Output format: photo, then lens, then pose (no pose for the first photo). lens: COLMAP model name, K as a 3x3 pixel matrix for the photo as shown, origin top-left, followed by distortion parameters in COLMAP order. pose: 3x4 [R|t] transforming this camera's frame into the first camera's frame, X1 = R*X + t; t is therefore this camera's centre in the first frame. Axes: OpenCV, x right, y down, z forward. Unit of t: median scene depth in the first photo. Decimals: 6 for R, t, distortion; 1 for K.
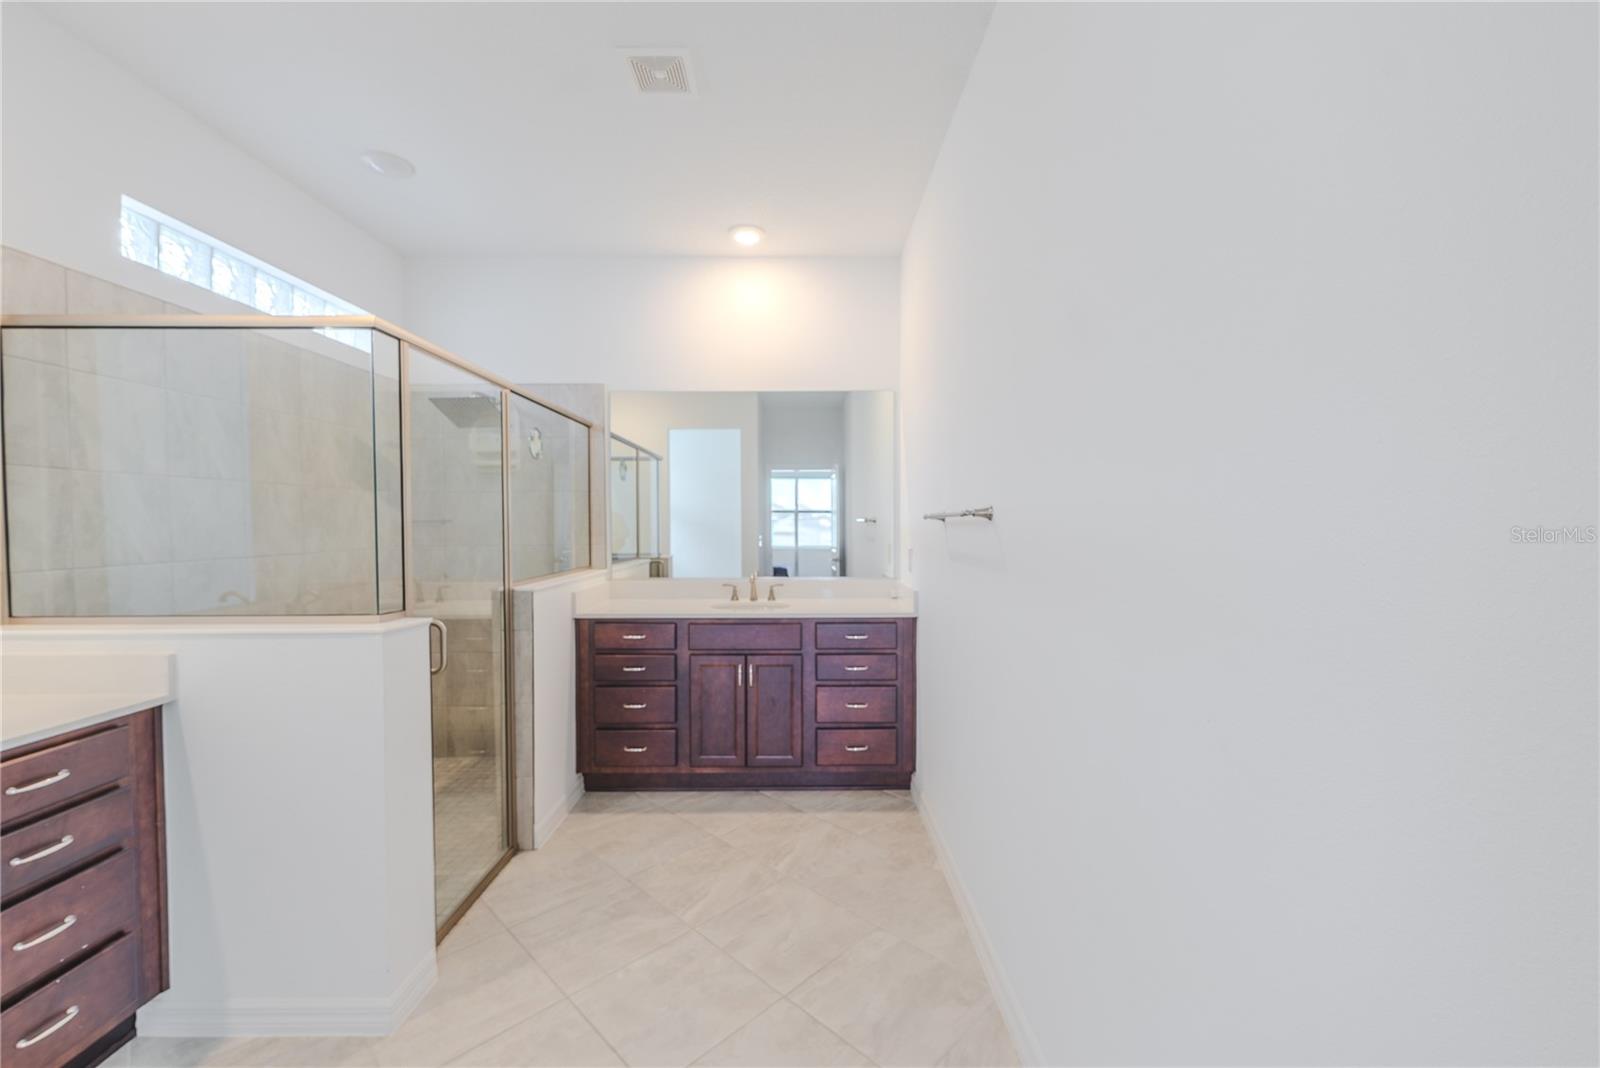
lens RADIAL K [[658.1, 0, 798.0], [0, 658.1, 533.7], [0, 0, 1]] dist [-0.026710, 0.000248]
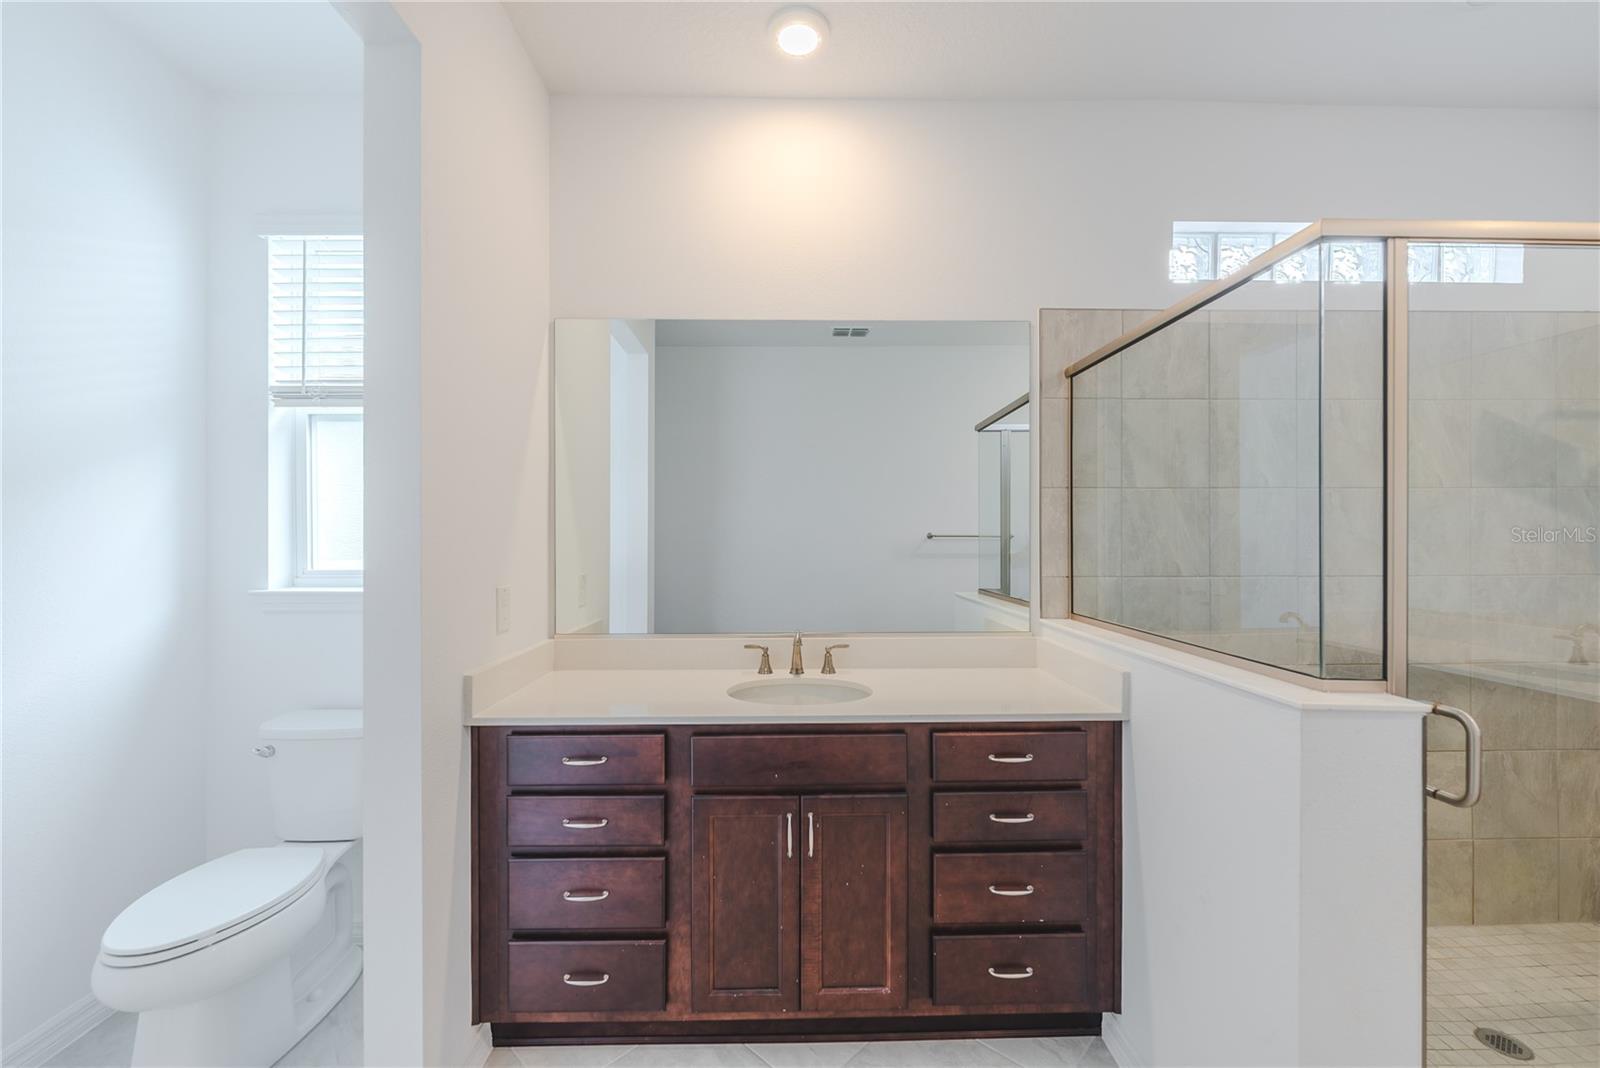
lens RADIAL K [[651.3, 0, 800.4], [0, 651.3, 538.0], [0, 0, 1]] dist [-0.001013, 0.000087]
pose [[0.019380, 0.003175, -0.999807, -0.003954], [-0.016420, 0.999861, 0.002857, -0.008537], [0.999677, 0.016361, 0.019430, 0.485322]]
